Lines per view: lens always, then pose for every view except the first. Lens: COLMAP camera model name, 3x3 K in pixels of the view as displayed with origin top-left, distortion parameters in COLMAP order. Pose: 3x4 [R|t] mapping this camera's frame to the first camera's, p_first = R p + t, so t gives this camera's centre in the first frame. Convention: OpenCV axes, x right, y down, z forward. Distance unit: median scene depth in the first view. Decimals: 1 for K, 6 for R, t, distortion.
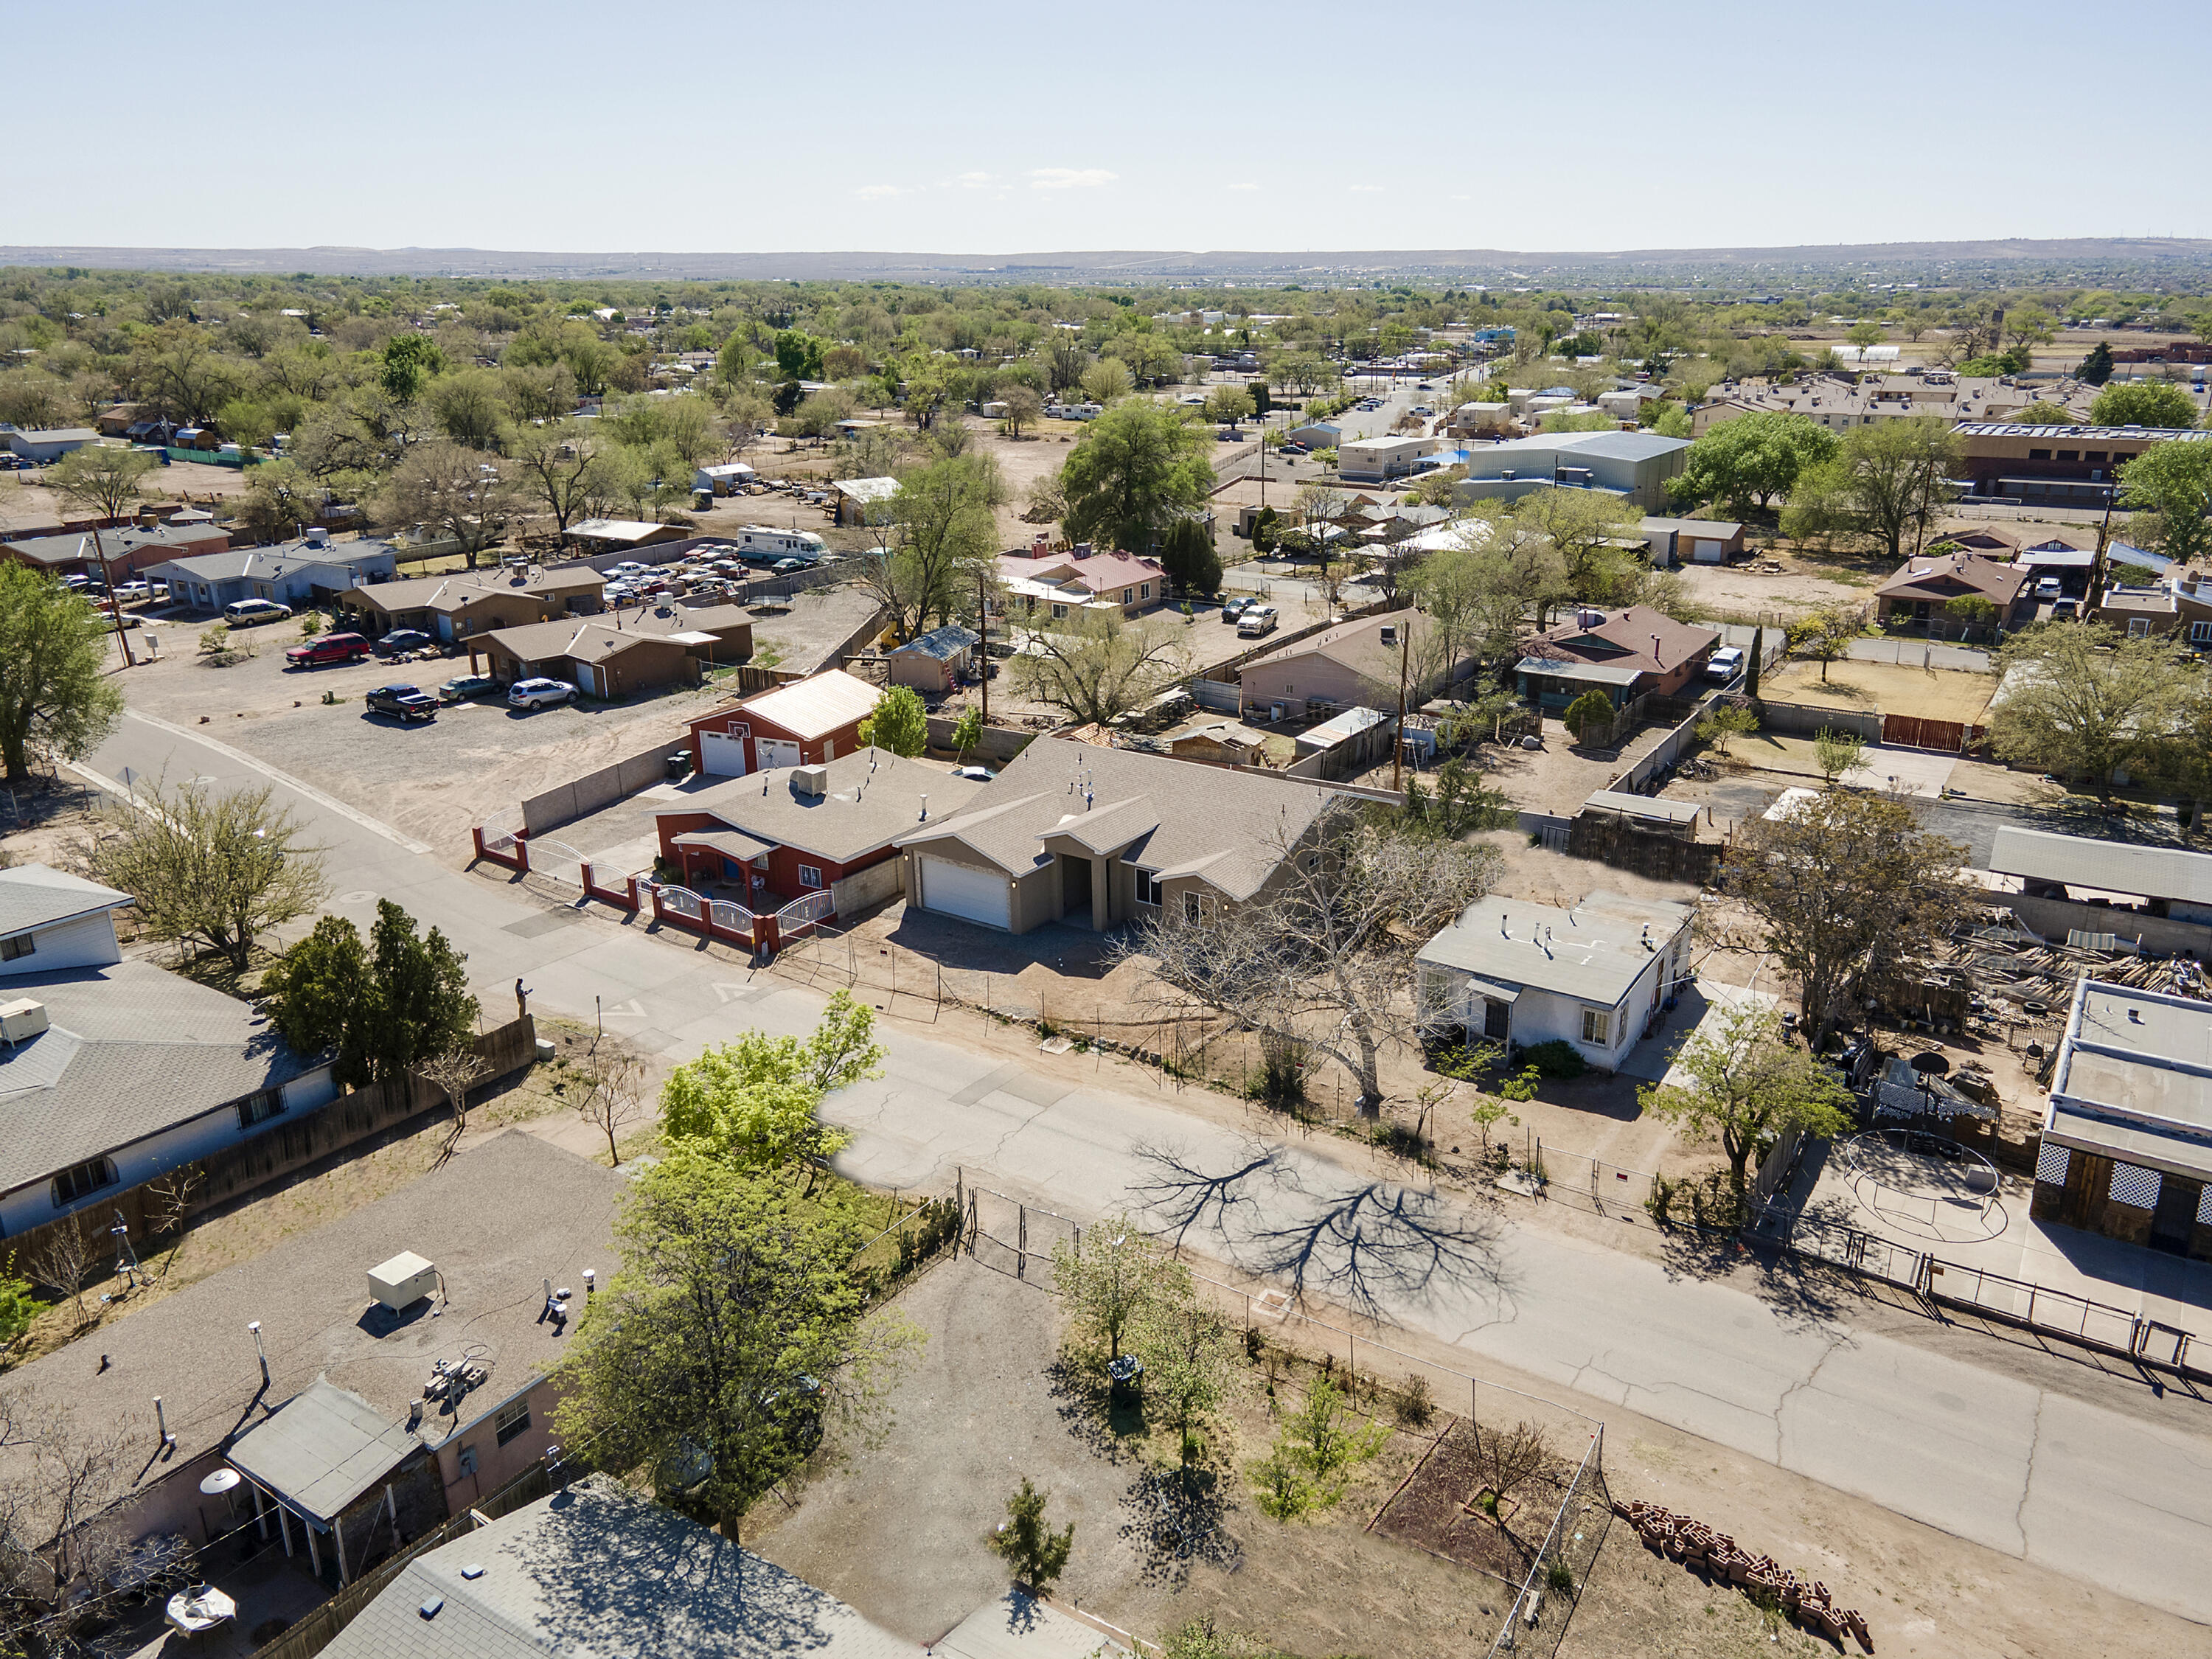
lens RADIAL K [[1603.9, 0, 1110.2], [0, 1603.9, 862.2], [0, 0, 1]] dist [0.032969, 0.003838]
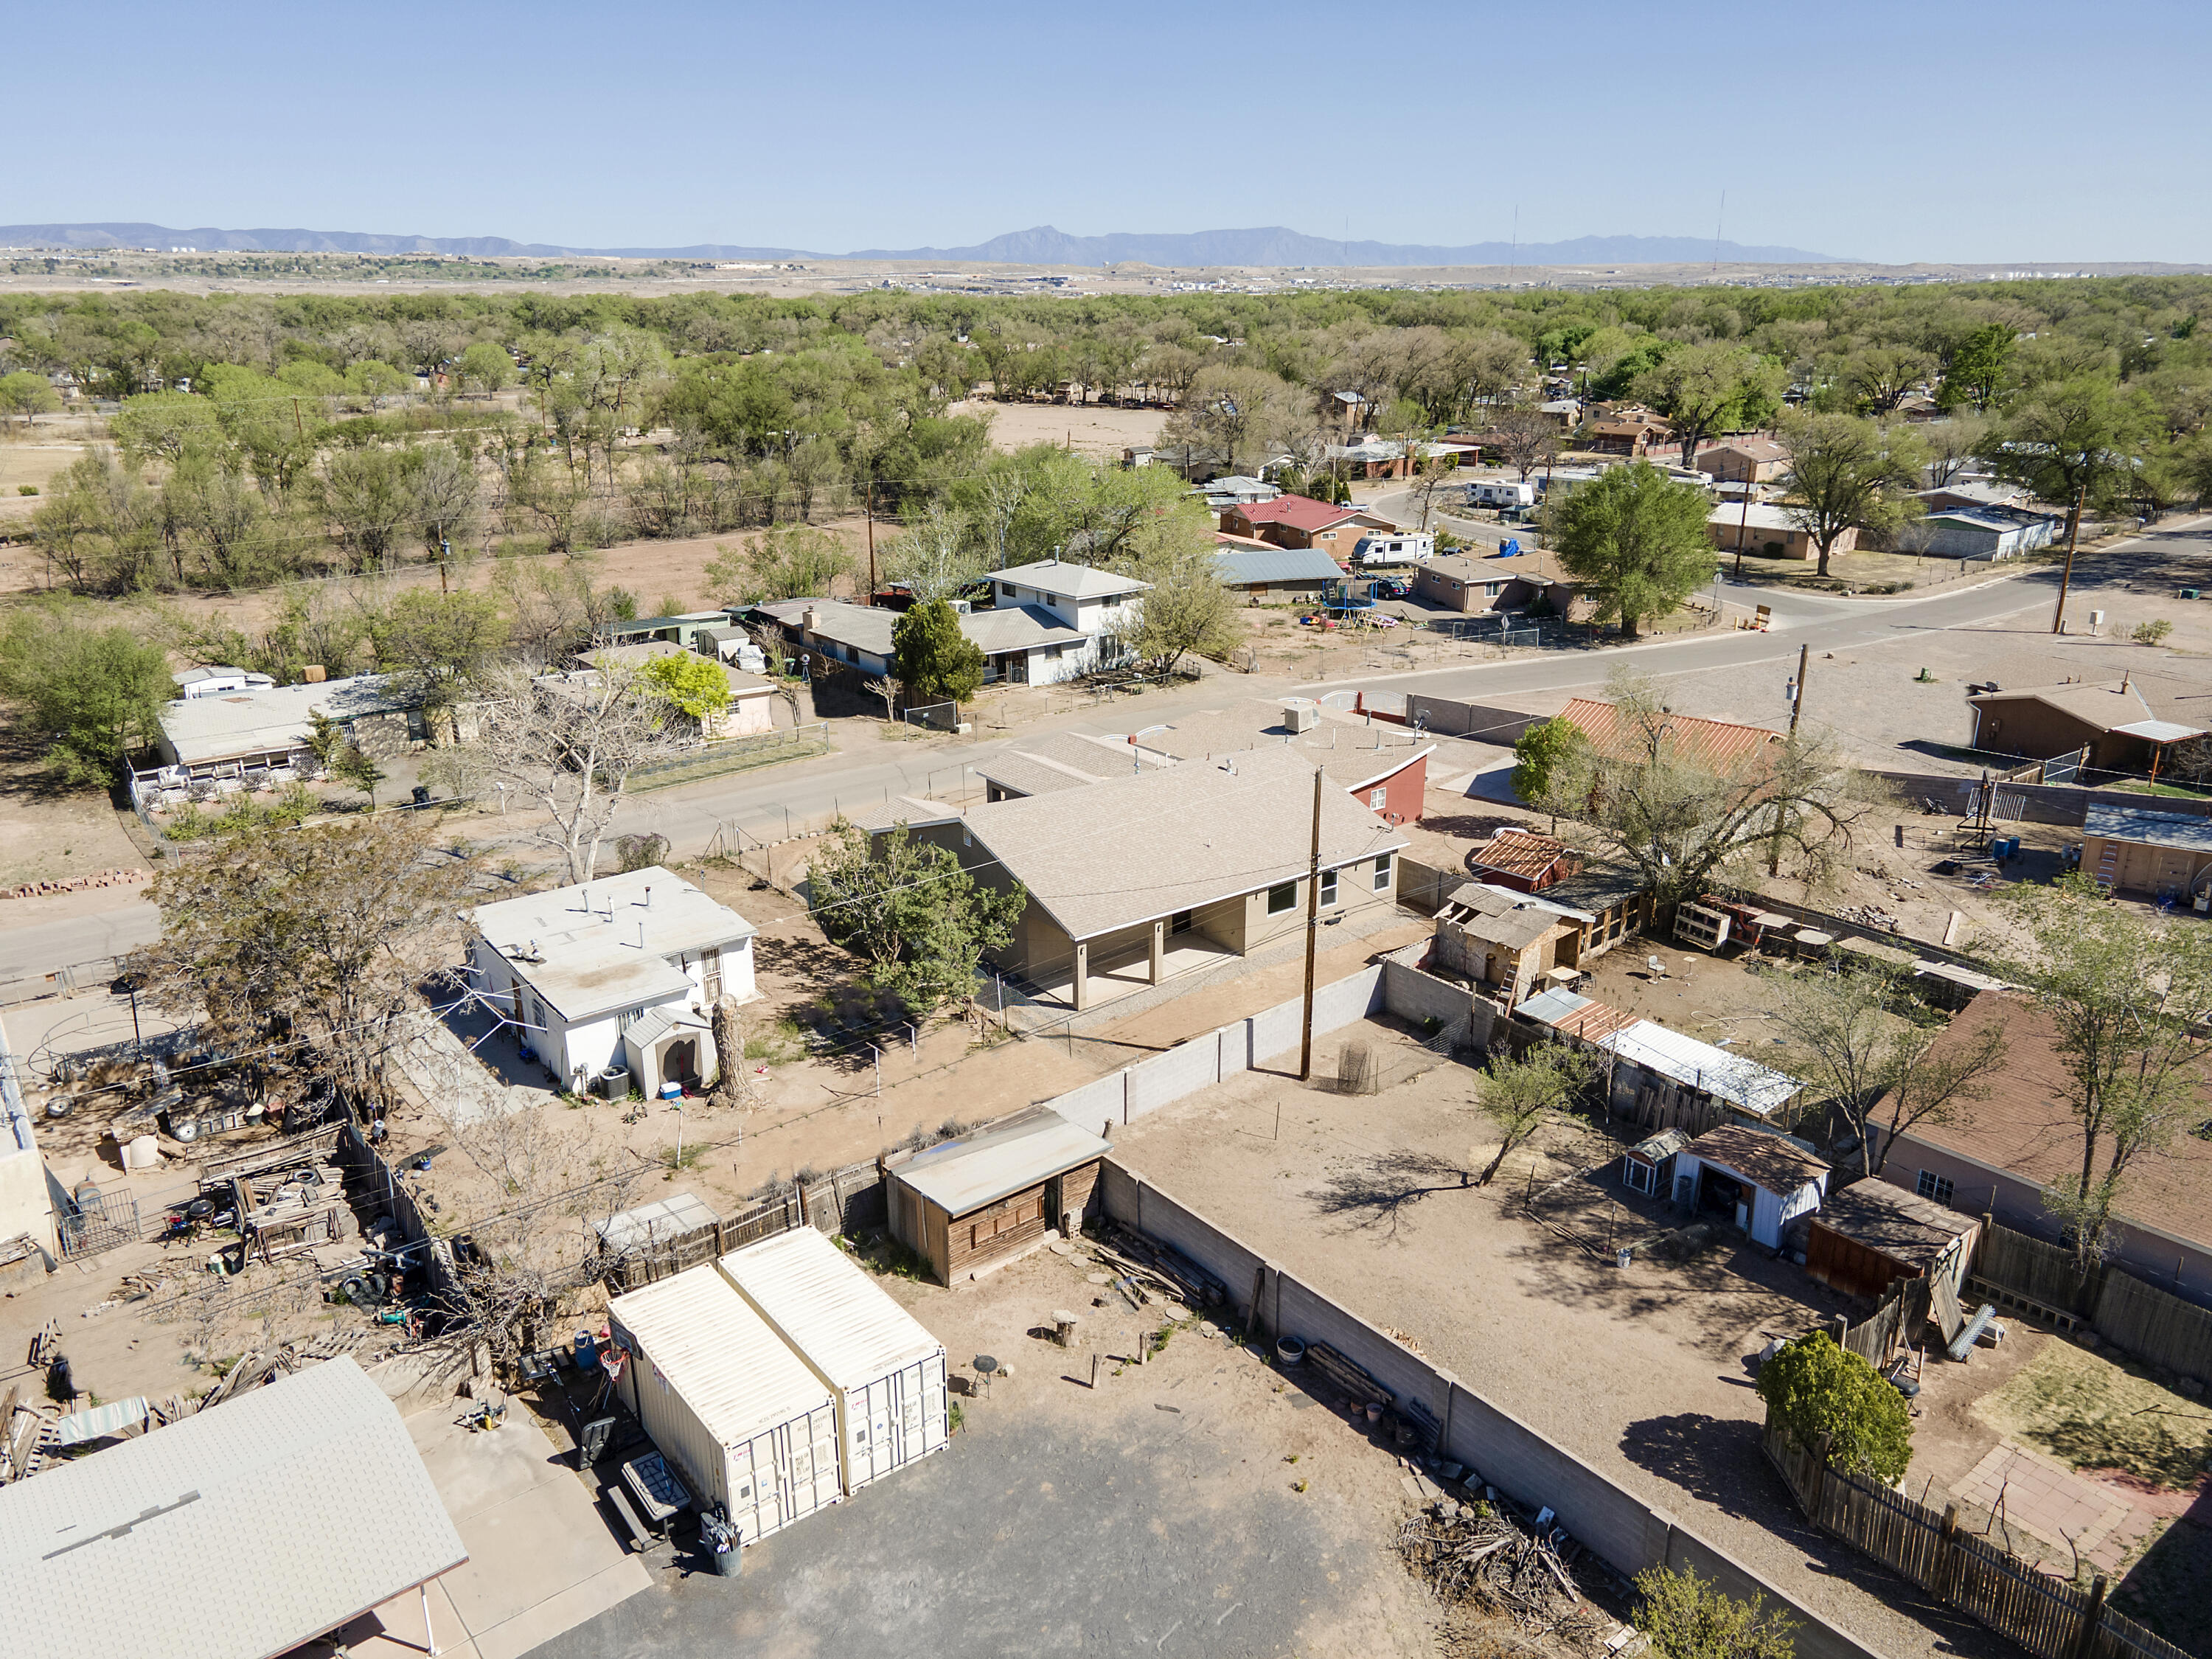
lens RADIAL K [[1603.9, 0, 1110.2], [0, 1603.9, 862.2], [0, 0, 1]] dist [0.032969, 0.003838]
pose [[-0.323254, 0.324137, -0.889068, 0.834479], [-0.314335, 0.849384, 0.423957, -0.389370], [0.892581, 0.416511, -0.172679, 1.166020]]
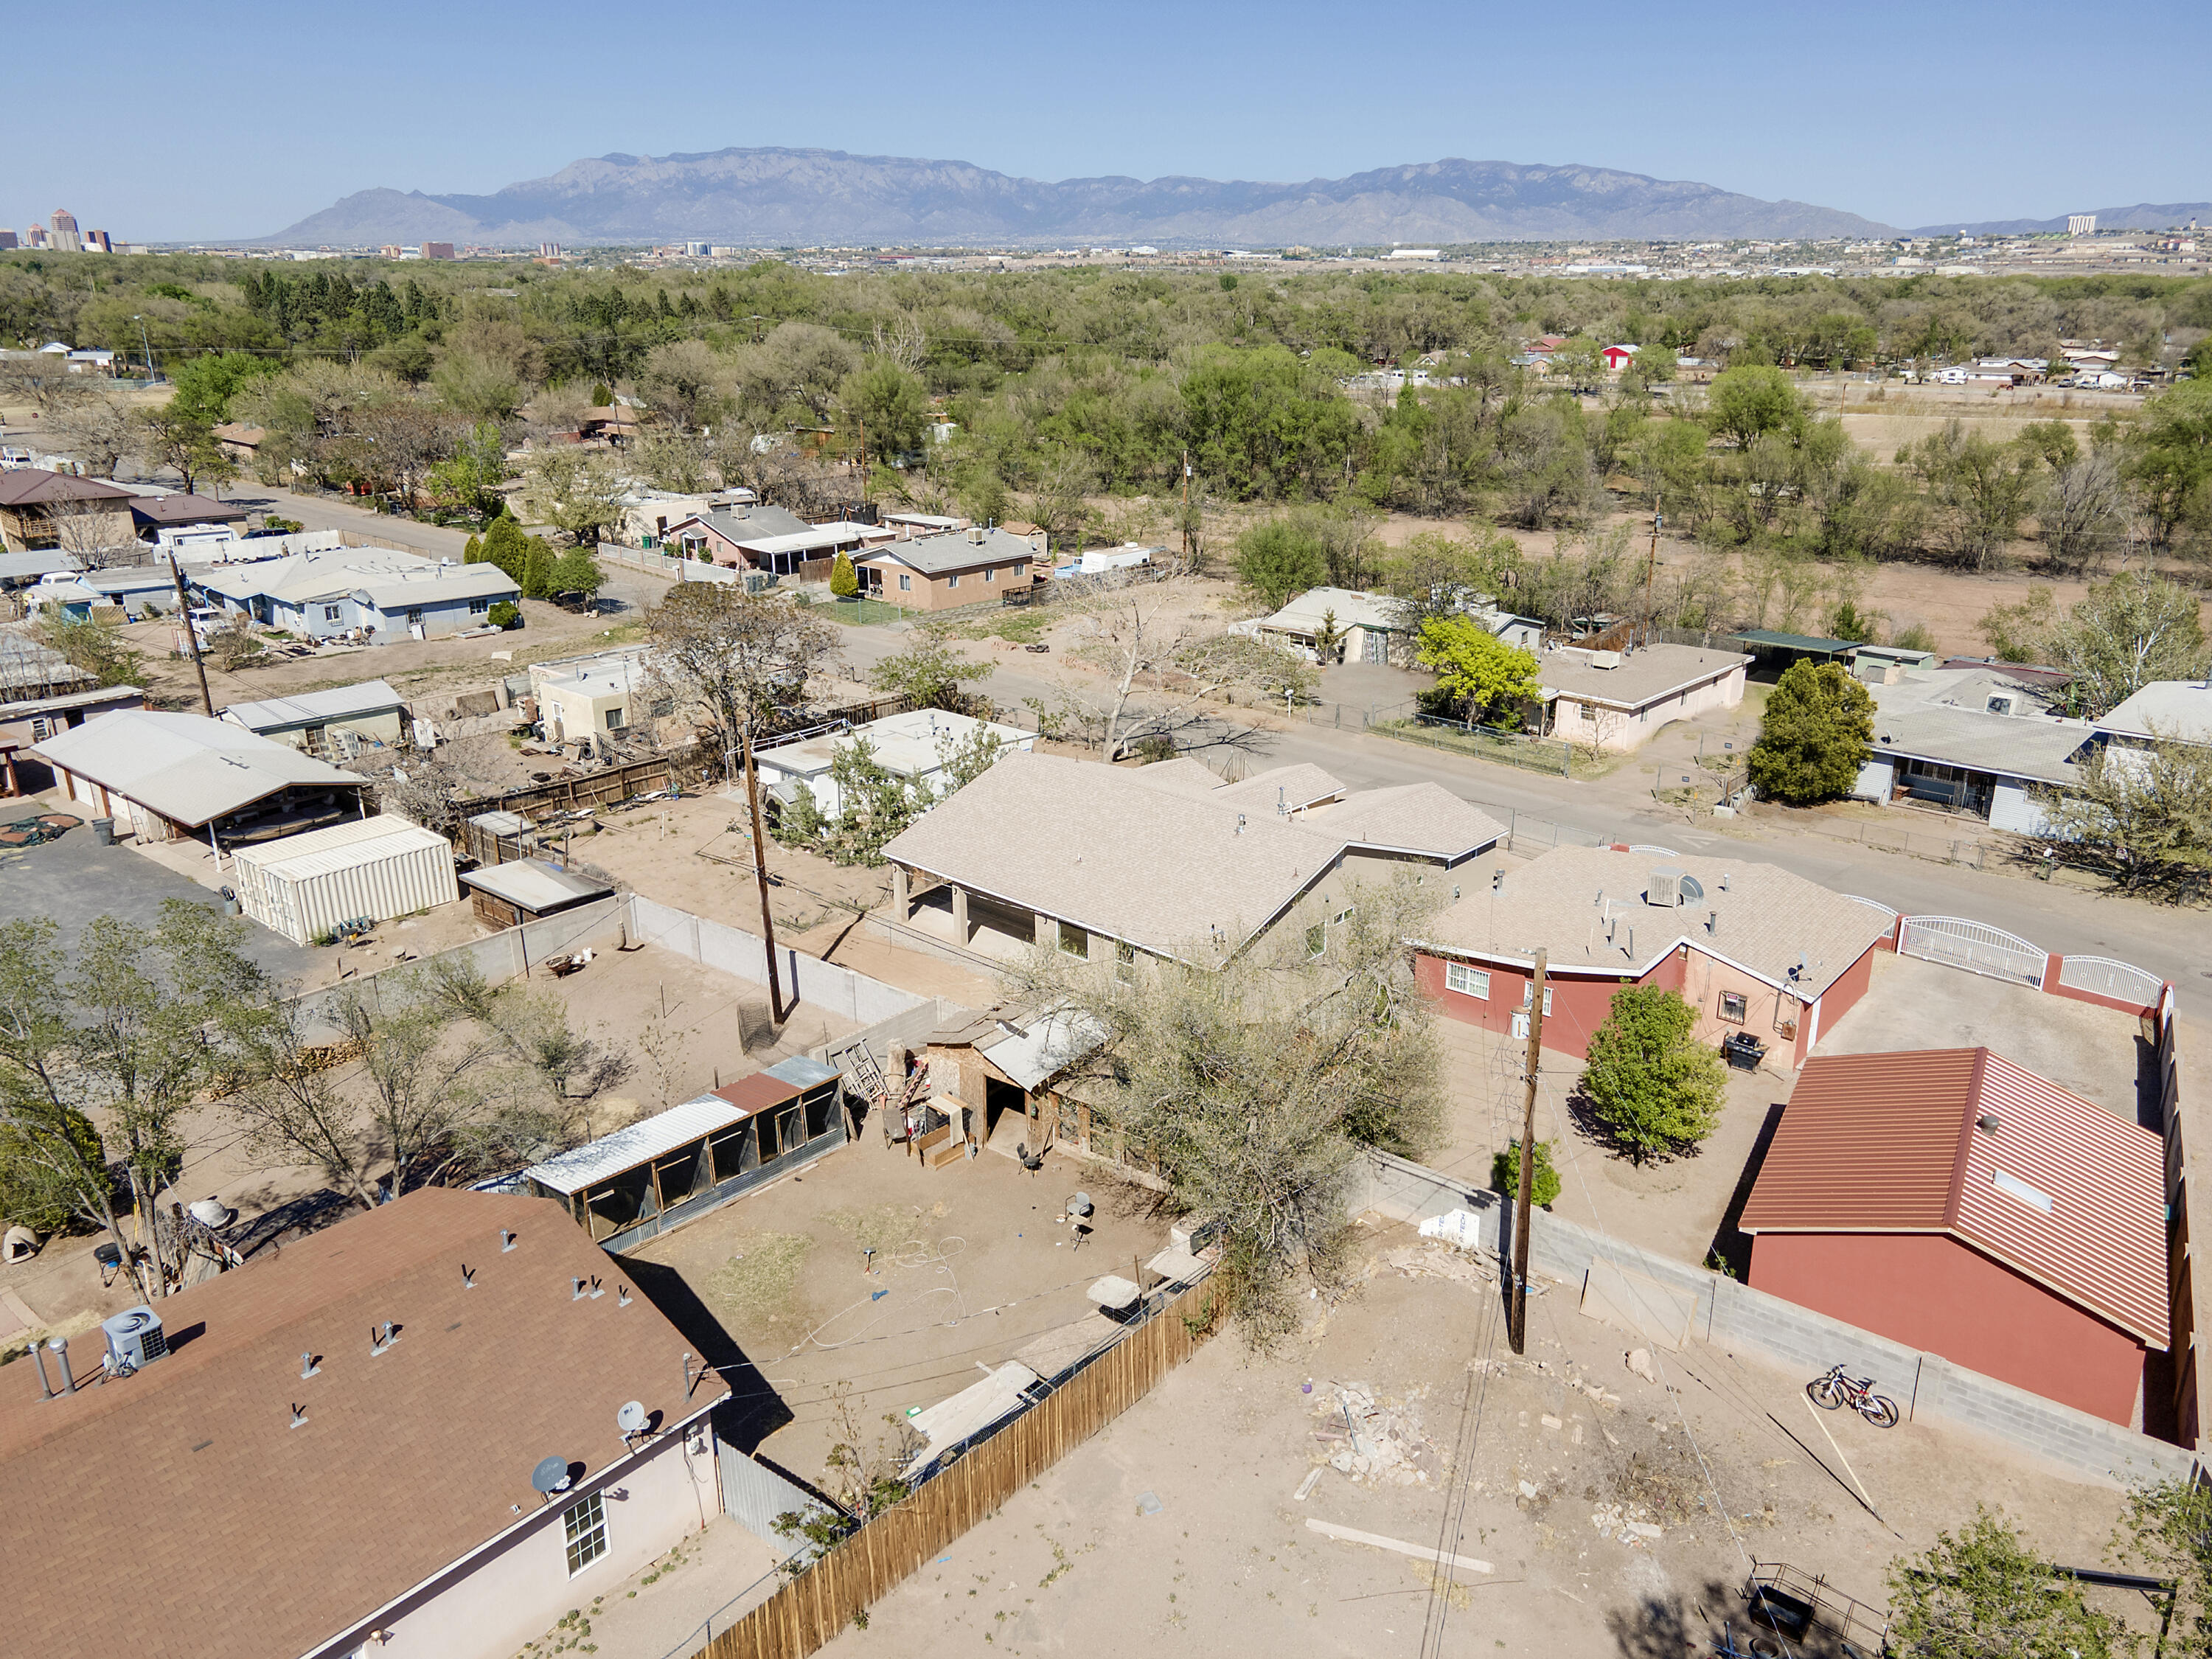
lens RADIAL K [[1603.9, 0, 1110.2], [0, 1603.9, 862.2], [0, 0, 1]] dist [0.032969, 0.003838]
pose [[-0.989571, -0.045488, 0.136678, -0.040969], [0.054614, 0.759516, 0.648192, -0.572885], [-0.133294, 0.648897, -0.749110, 1.651812]]
